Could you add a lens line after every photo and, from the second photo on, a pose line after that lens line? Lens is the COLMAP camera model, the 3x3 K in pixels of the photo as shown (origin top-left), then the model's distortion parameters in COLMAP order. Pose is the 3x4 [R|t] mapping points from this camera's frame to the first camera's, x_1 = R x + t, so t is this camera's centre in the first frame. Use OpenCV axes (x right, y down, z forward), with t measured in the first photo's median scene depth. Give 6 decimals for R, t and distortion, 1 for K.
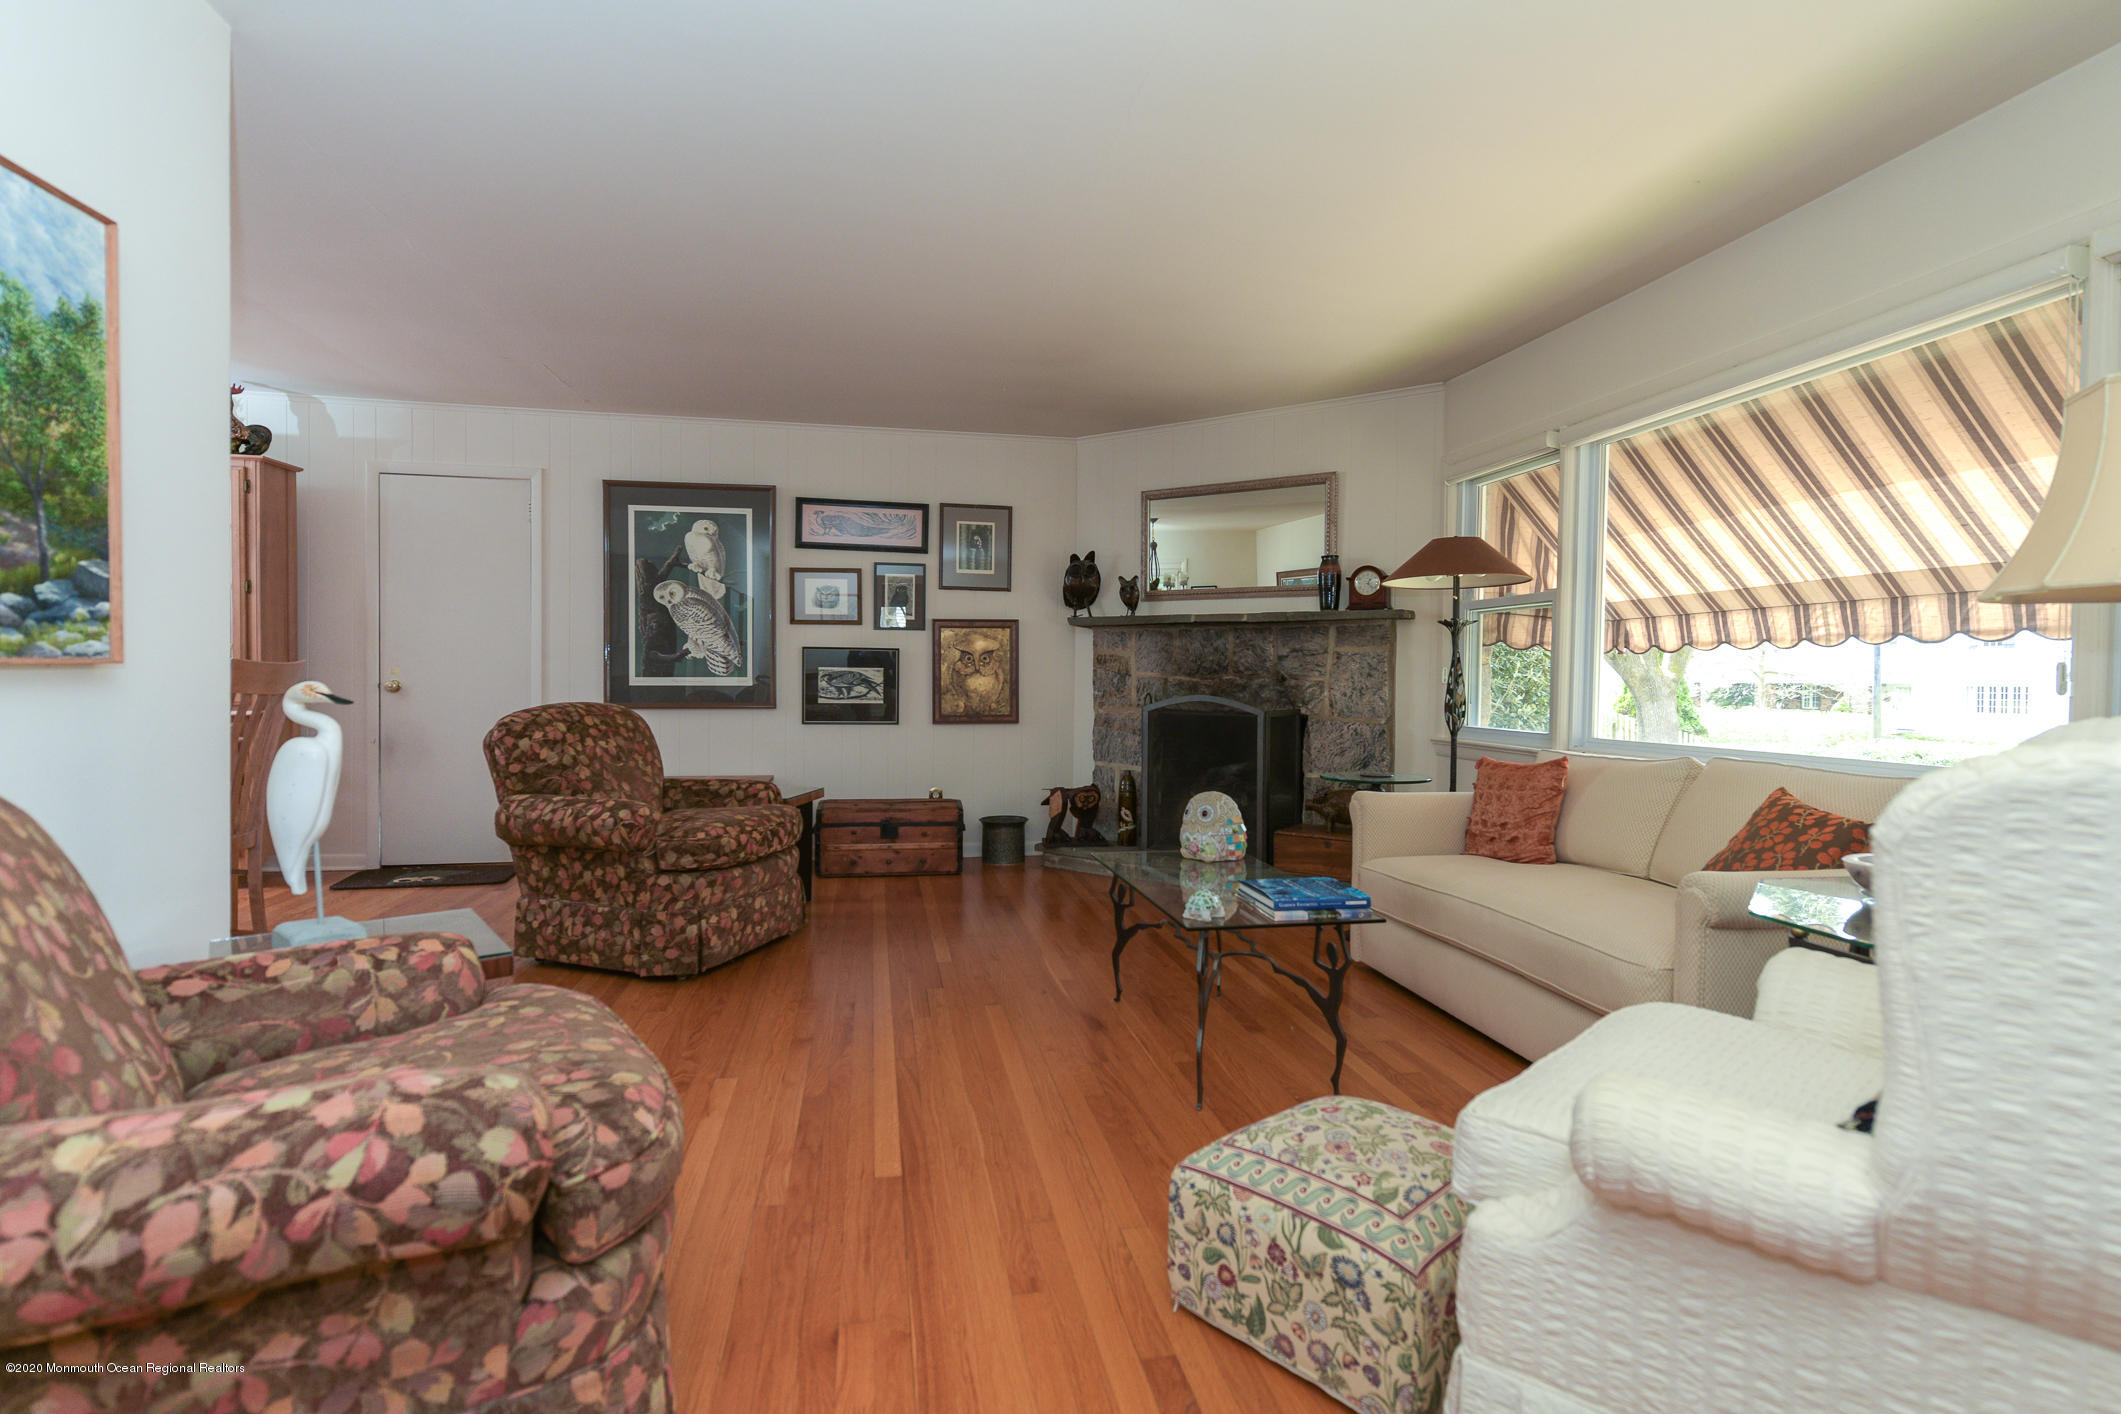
lens RADIAL K [[1049.8, 0, 1060.5], [0, 1049.8, 707.0], [0, 0, 1]] dist [0.002842, -0.001409]
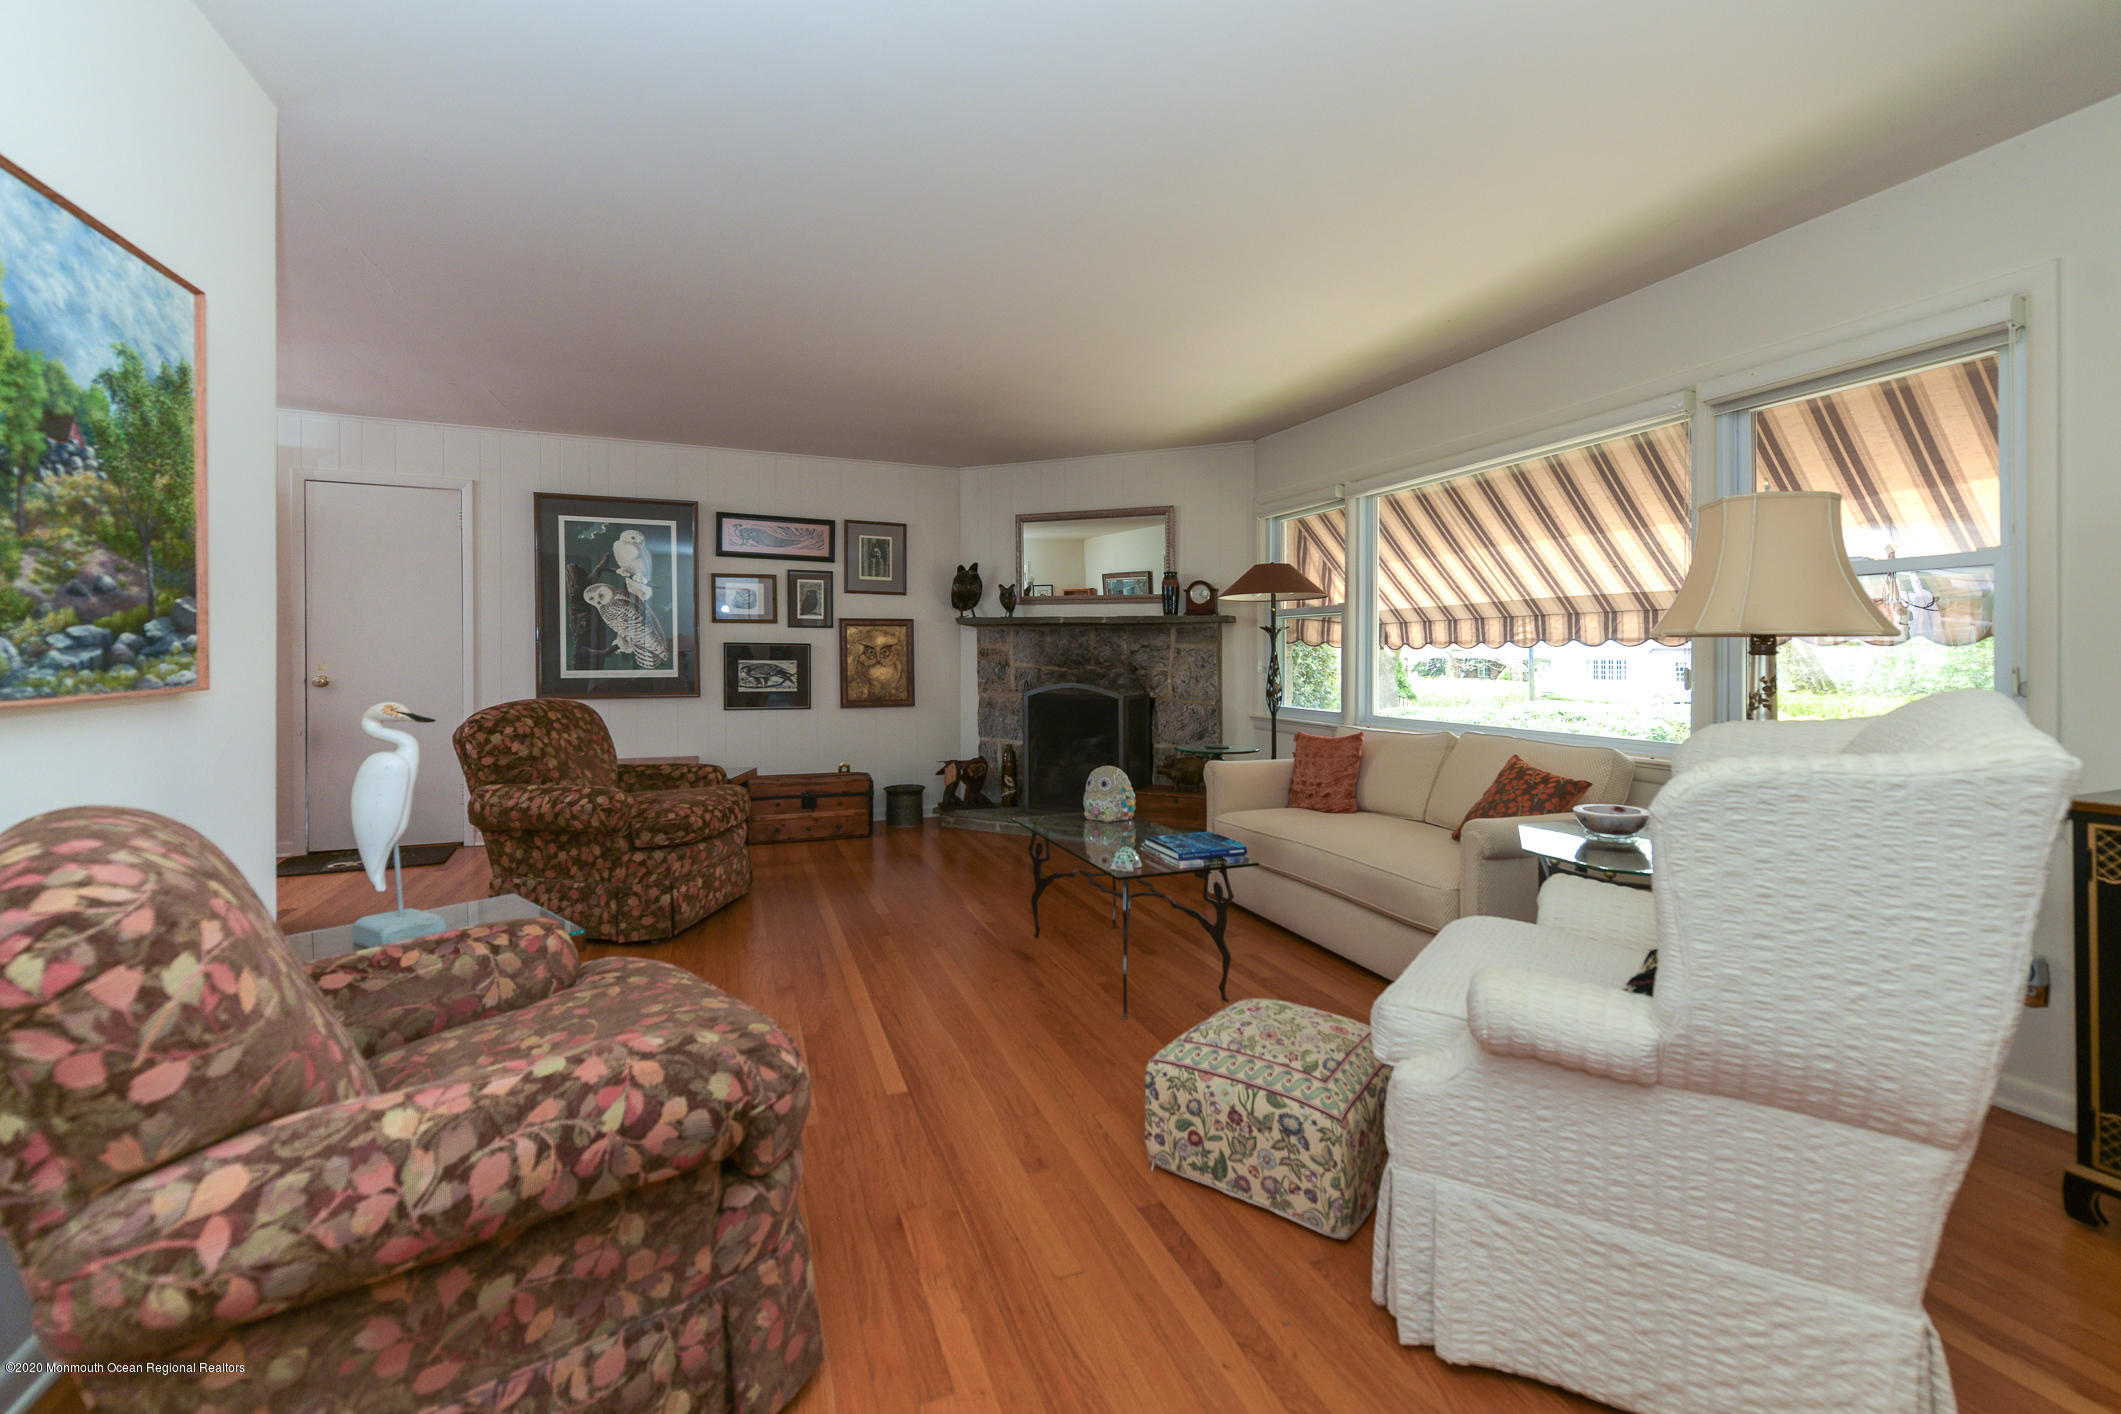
lens RADIAL K [[897.1, 0, 1073.8], [0, 897.1, 659.1], [0, 0, 1]] dist [0.000019, -0.000343]
pose [[0.980731, -0.004972, 0.195297, -0.149332], [0.009230, 0.999739, -0.020901, -0.036760], [-0.195143, 0.022301, 0.980521, -0.080238]]
